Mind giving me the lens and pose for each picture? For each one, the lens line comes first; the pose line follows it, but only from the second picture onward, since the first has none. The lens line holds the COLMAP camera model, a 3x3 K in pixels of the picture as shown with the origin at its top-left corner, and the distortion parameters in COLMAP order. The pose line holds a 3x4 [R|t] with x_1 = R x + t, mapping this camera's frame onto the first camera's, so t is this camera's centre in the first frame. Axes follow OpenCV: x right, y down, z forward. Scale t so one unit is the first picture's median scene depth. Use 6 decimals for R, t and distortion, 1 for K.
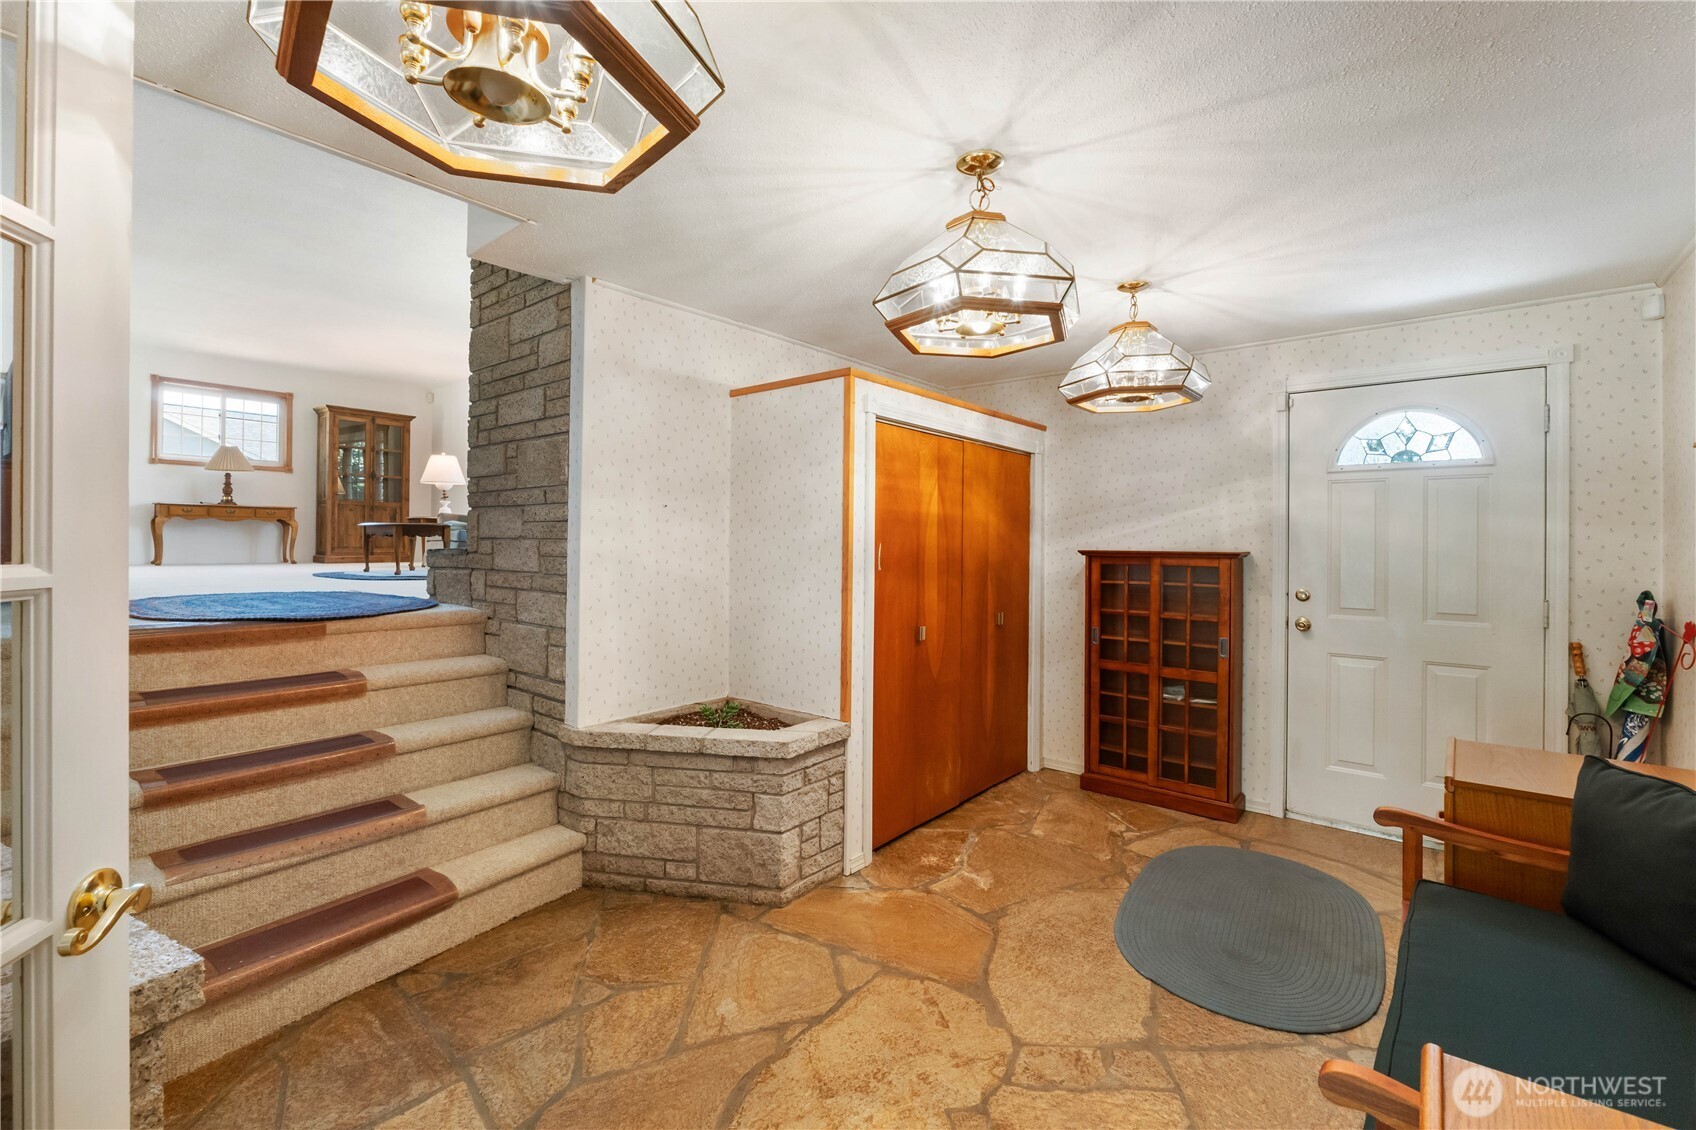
lens RADIAL K [[717.7, 0, 861.8], [0, 717.7, 543.0], [0, 0, 1]] dist [-0.010127, 0.000047]
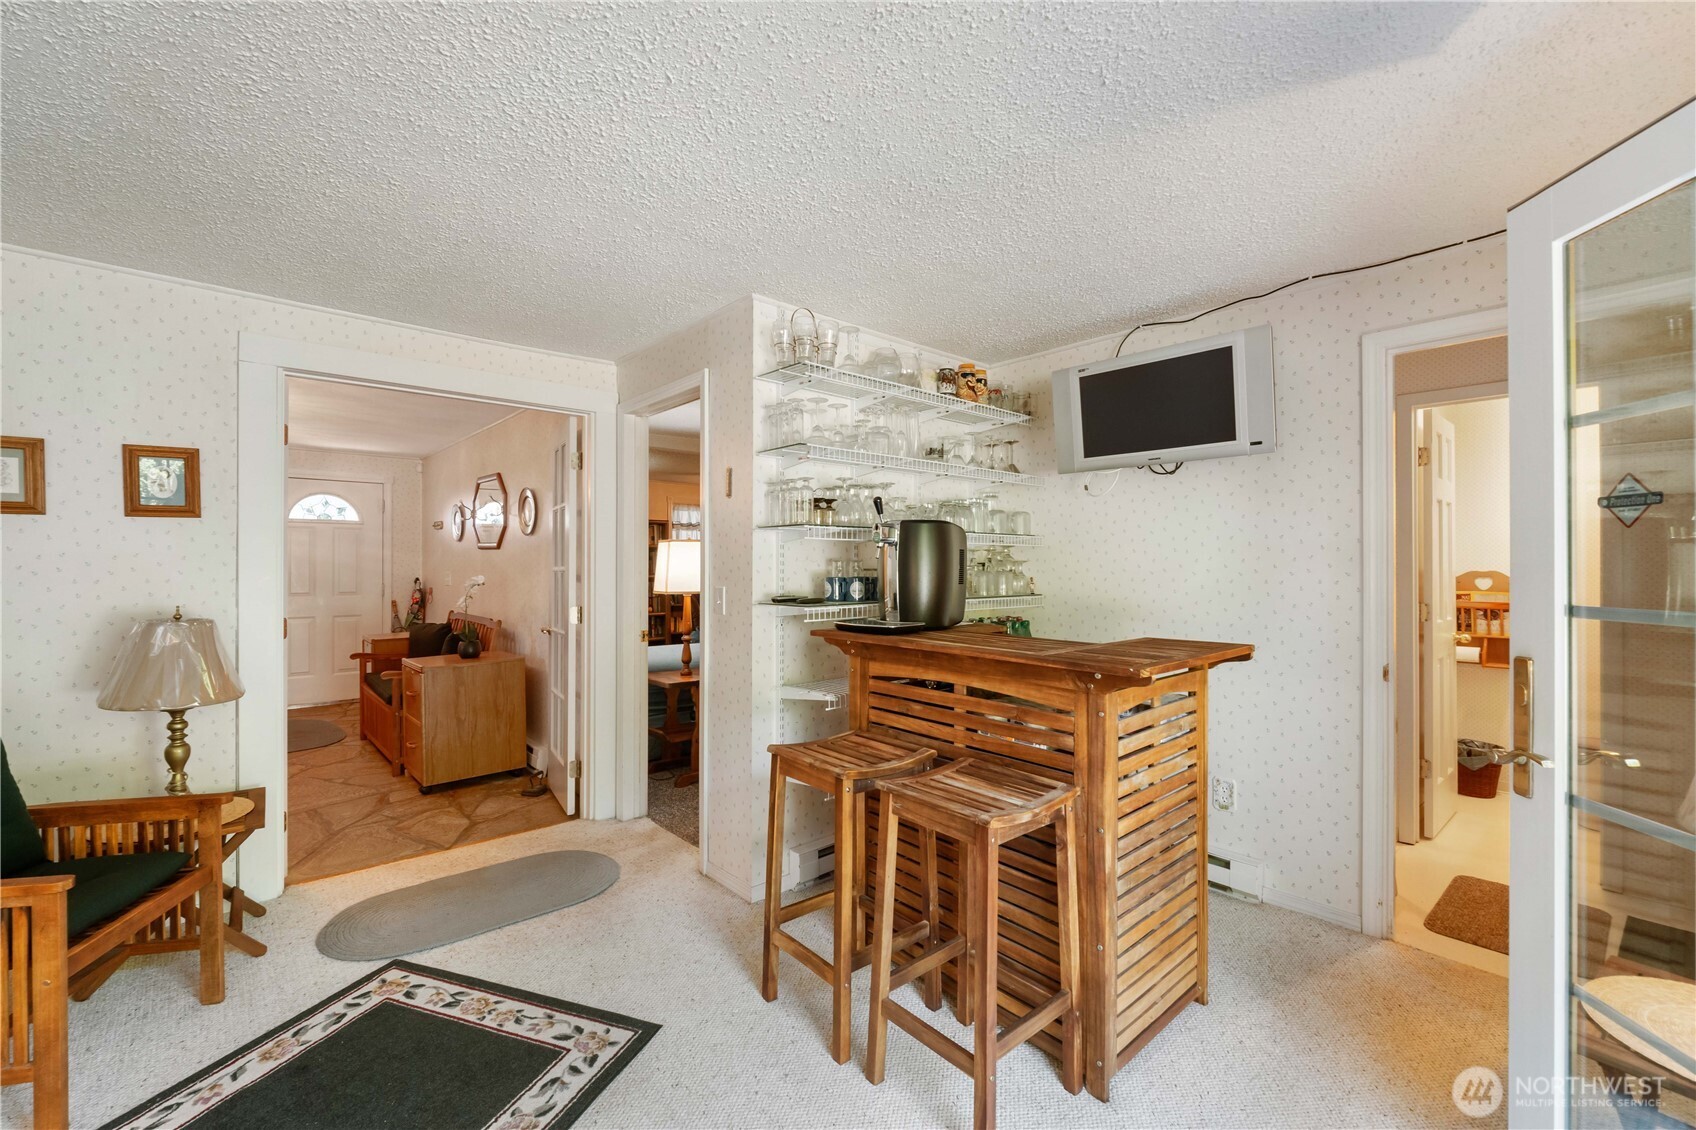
lens RADIAL K [[717.7, 0, 848.9], [0, 717.7, 558.7], [0, 0, 1]] dist [-0.010127, 0.000047]
pose [[0.164075, -0.010041, 0.986397, -1.101956], [-0.006593, 0.999915, 0.011276, -0.036500], [-0.986426, -0.008353, 0.163995, -0.894911]]
